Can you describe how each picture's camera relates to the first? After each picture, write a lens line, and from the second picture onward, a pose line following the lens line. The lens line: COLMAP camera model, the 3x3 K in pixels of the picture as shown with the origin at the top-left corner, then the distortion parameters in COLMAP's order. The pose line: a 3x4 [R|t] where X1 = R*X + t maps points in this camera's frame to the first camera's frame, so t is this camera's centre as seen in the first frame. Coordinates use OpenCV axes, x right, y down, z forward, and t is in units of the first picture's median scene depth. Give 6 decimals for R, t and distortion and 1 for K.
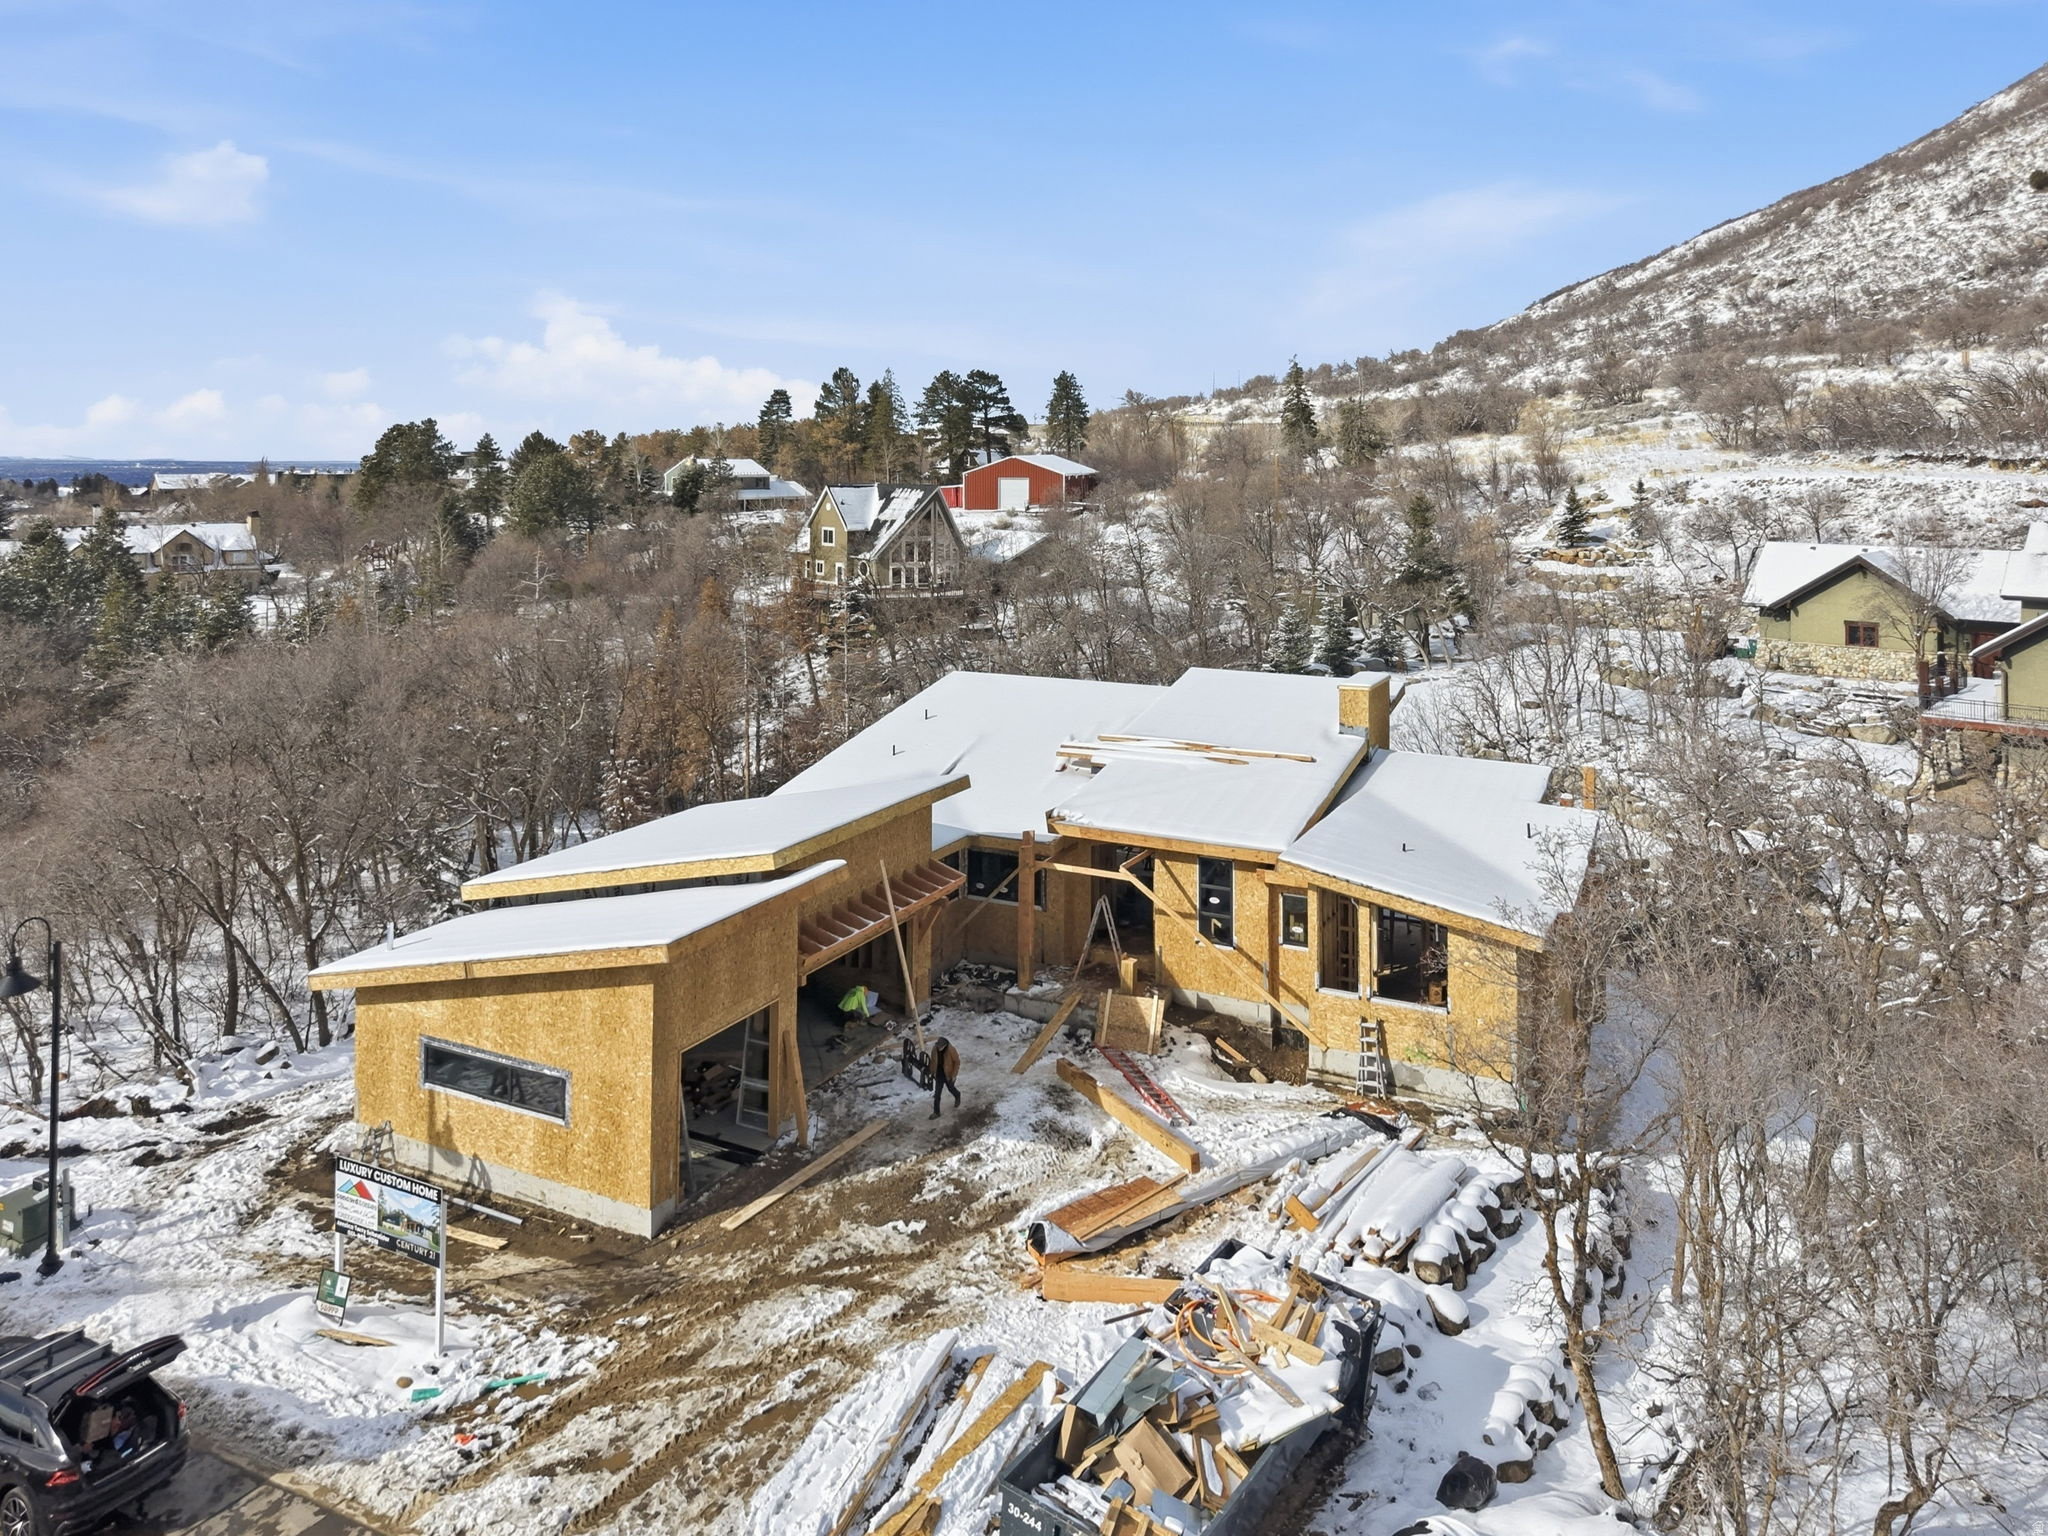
lens RADIAL K [[1499.7, 0, 1027.6], [0, 1499.7, 385.4], [0, 0, 1]] dist [0.012068, -0.006010]
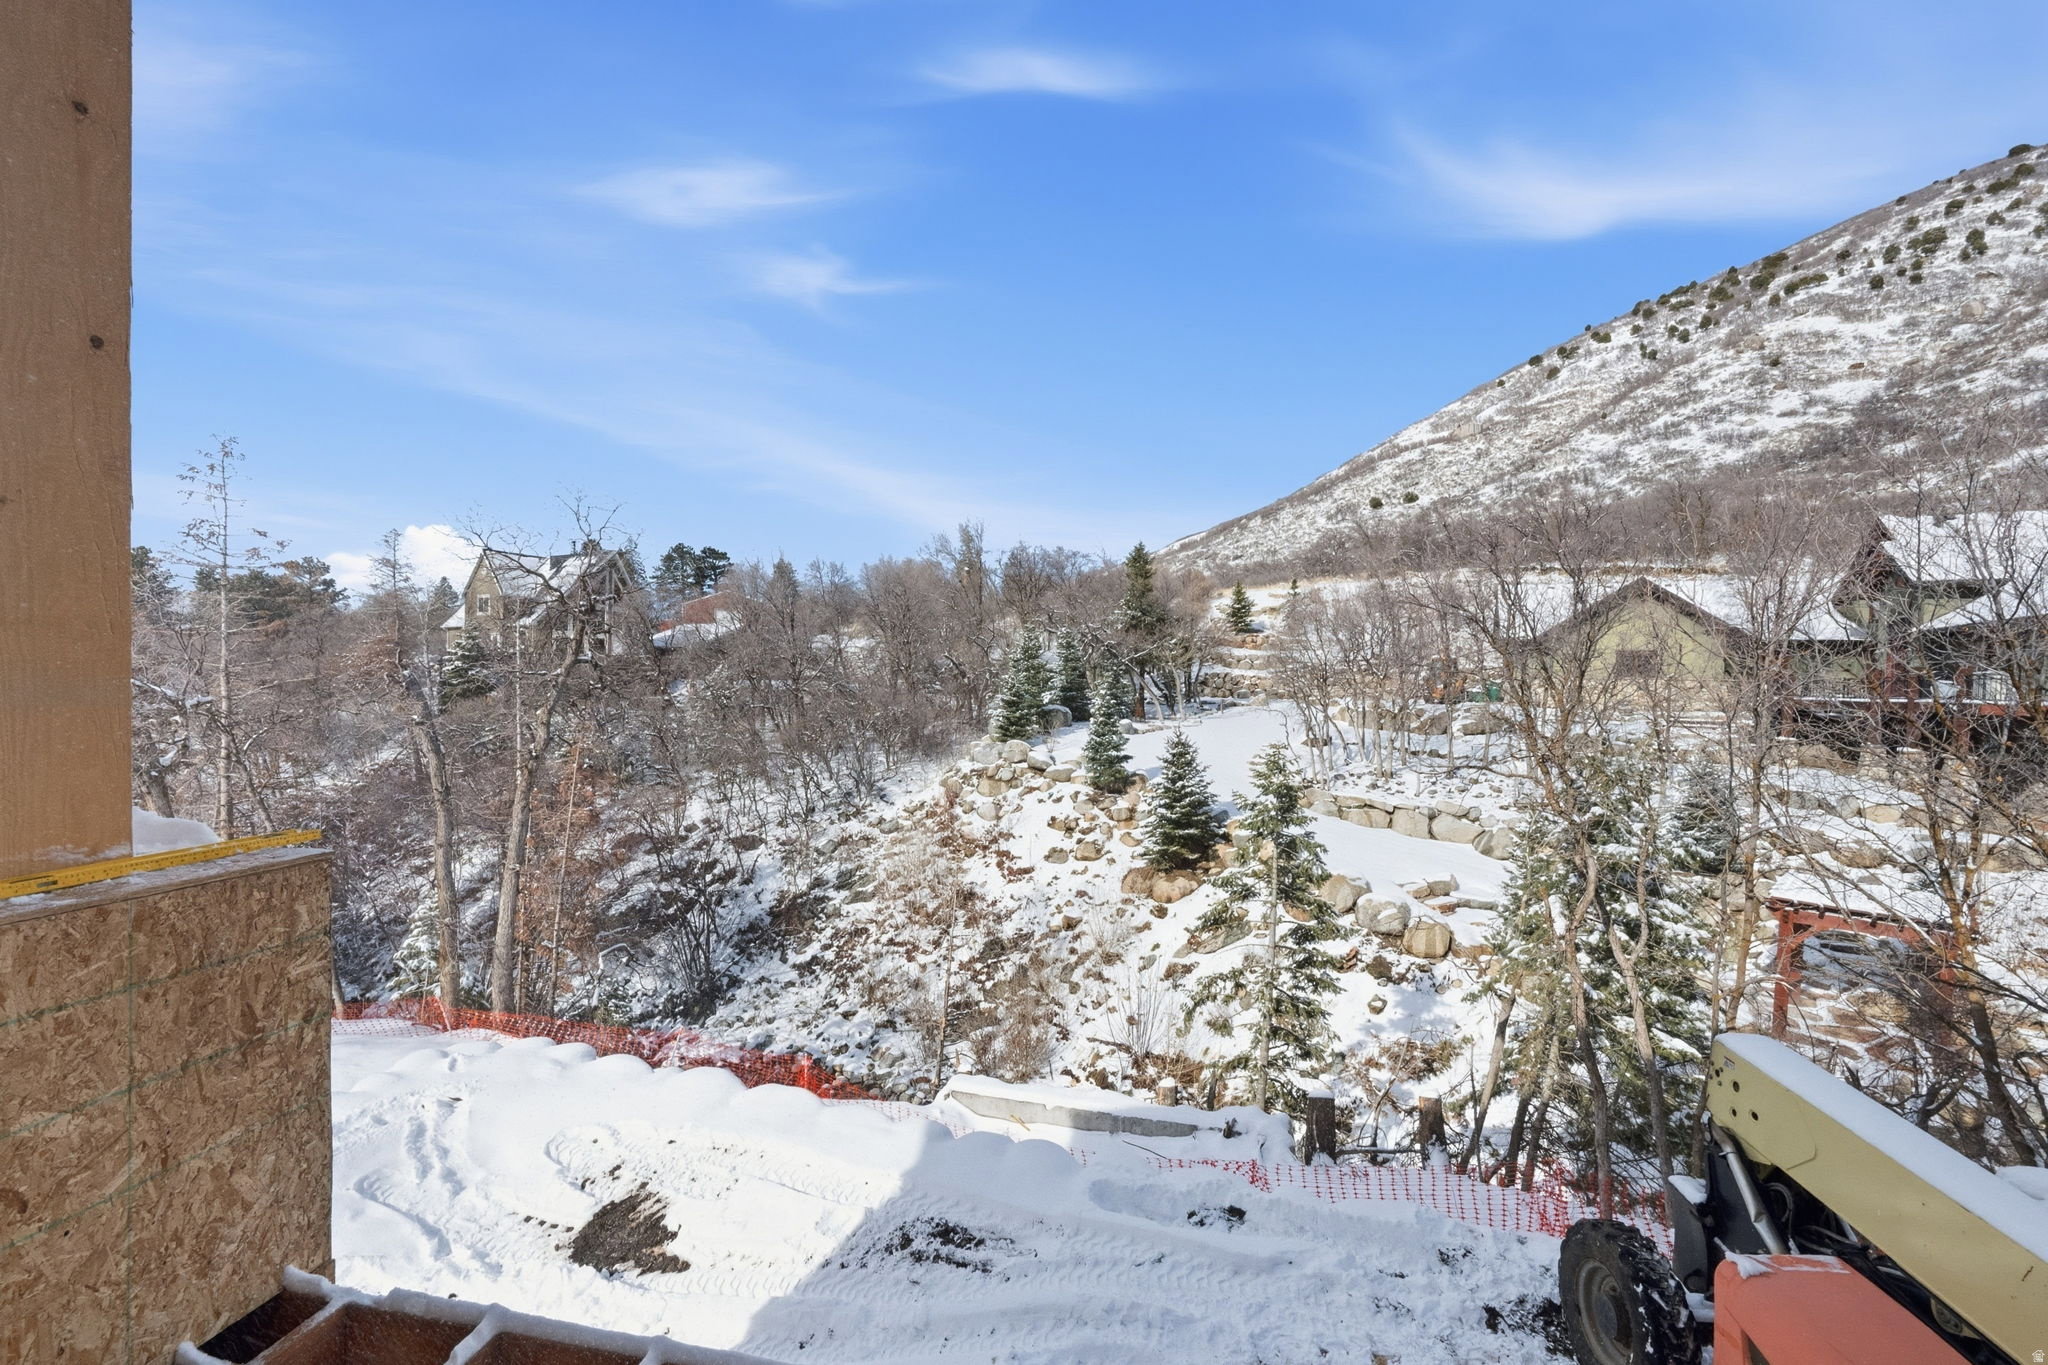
lens RADIAL K [[873.9, 0, 1023.2], [0, 873.9, 704.5], [0, 0, 1]] dist [-0.001777, 0.000343]
pose [[0.960984, 0.011880, 0.276350, 0.019064], [-0.032313, 0.997058, 0.069501, 0.063759], [-0.274711, -0.075719, 0.958541, 0.228269]]
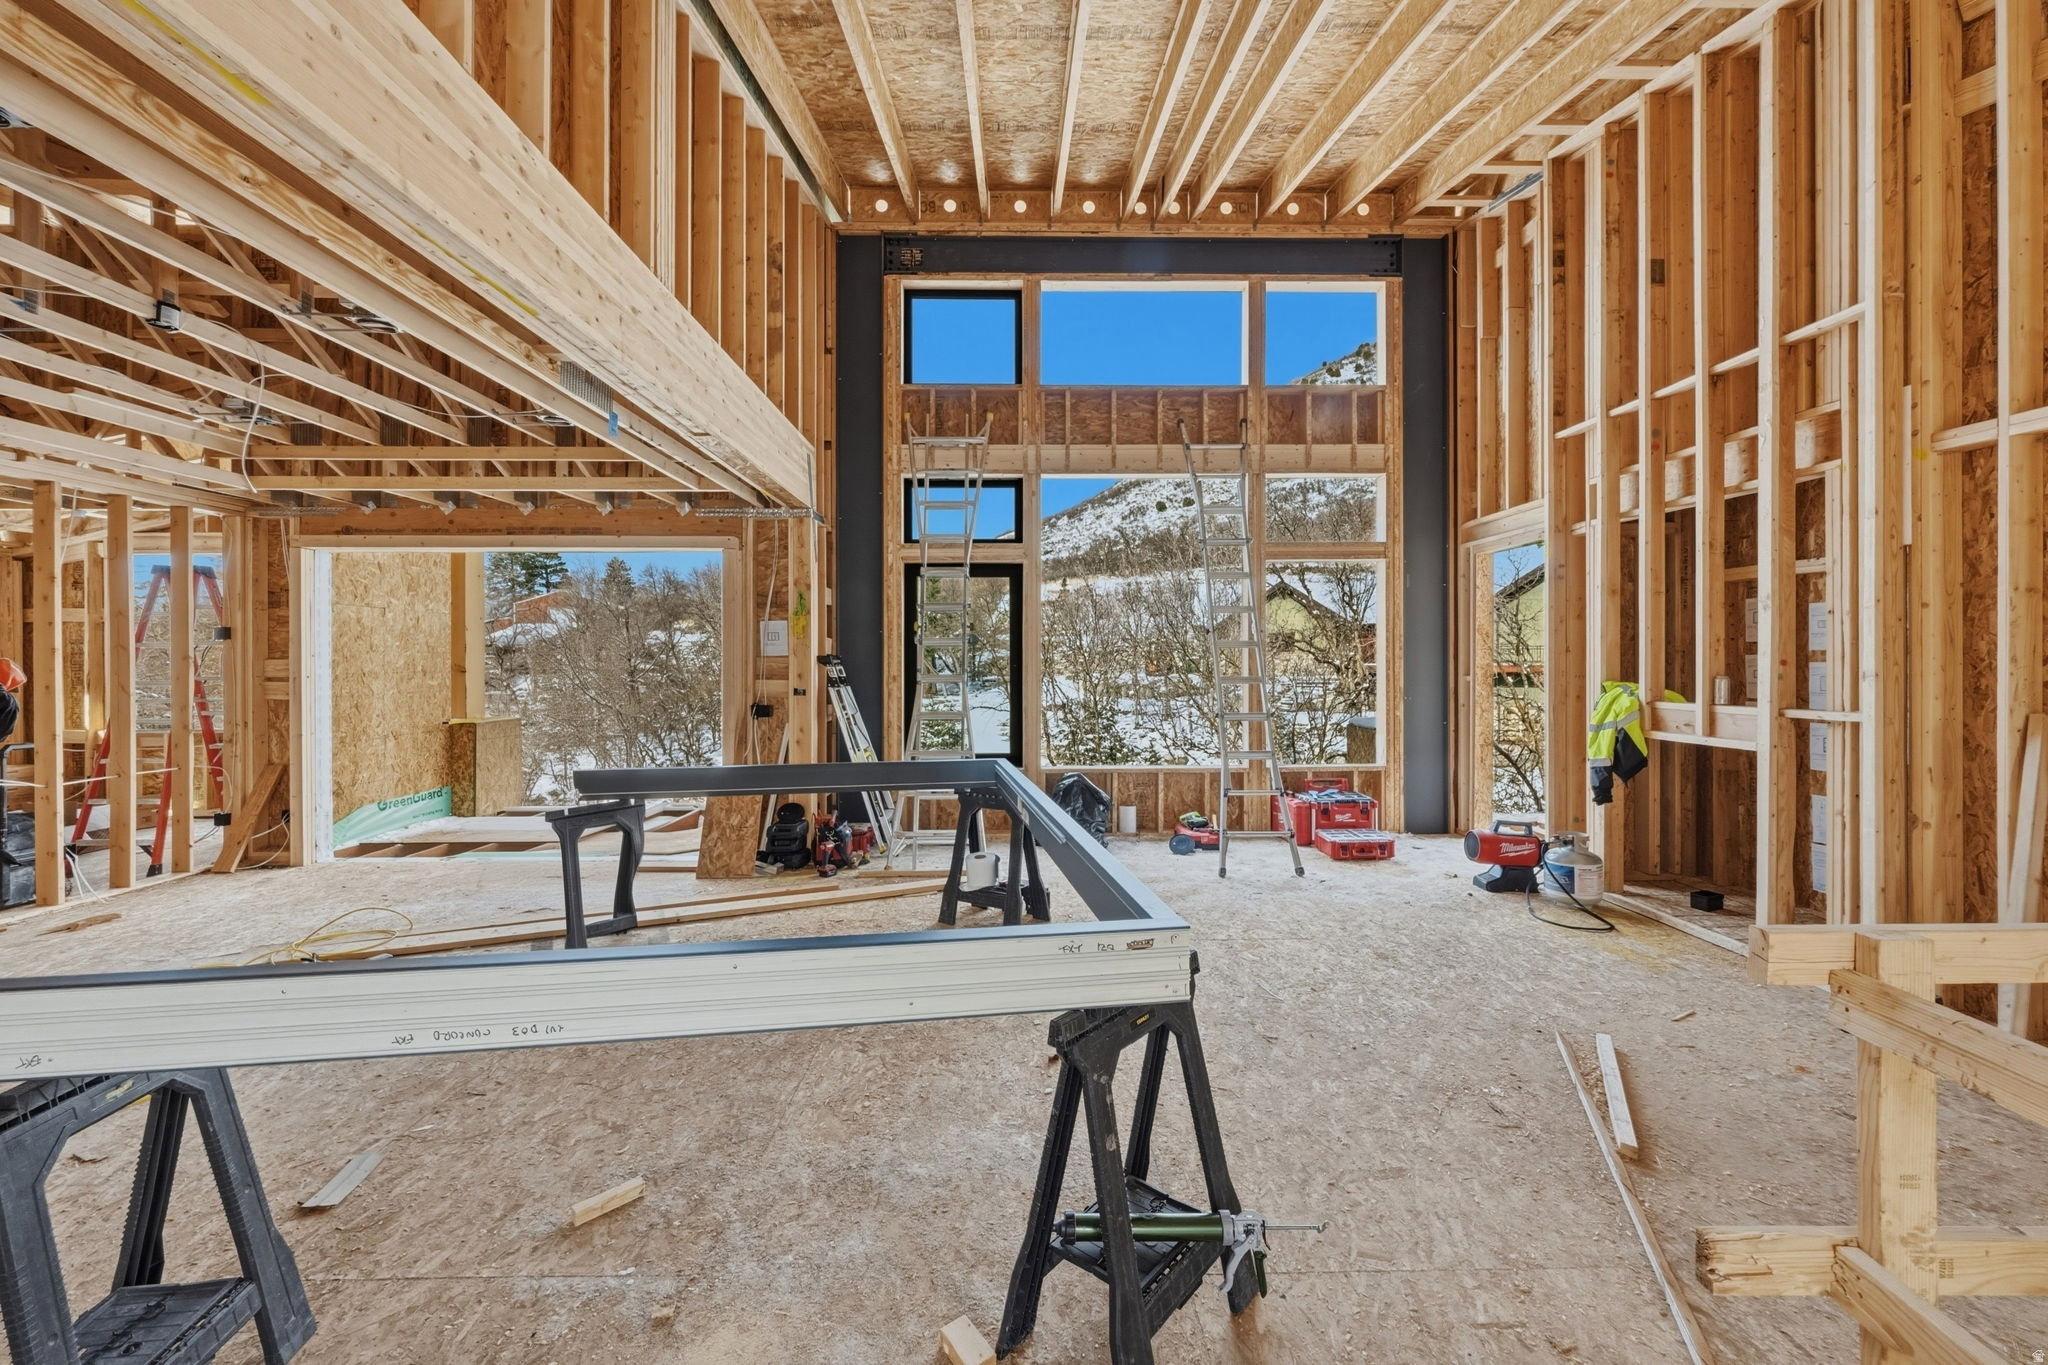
lens RADIAL K [[807.8, 0, 1025.9], [0, 807.8, 667.1], [0, 0, 1]] dist [-0.003303, -0.000069]
pose [[0.887683, -0.008954, 0.460367, 0.018444], [-0.011793, 0.999041, 0.042171, 0.061737], [-0.460304, -0.042863, 0.886726, 0.190862]]
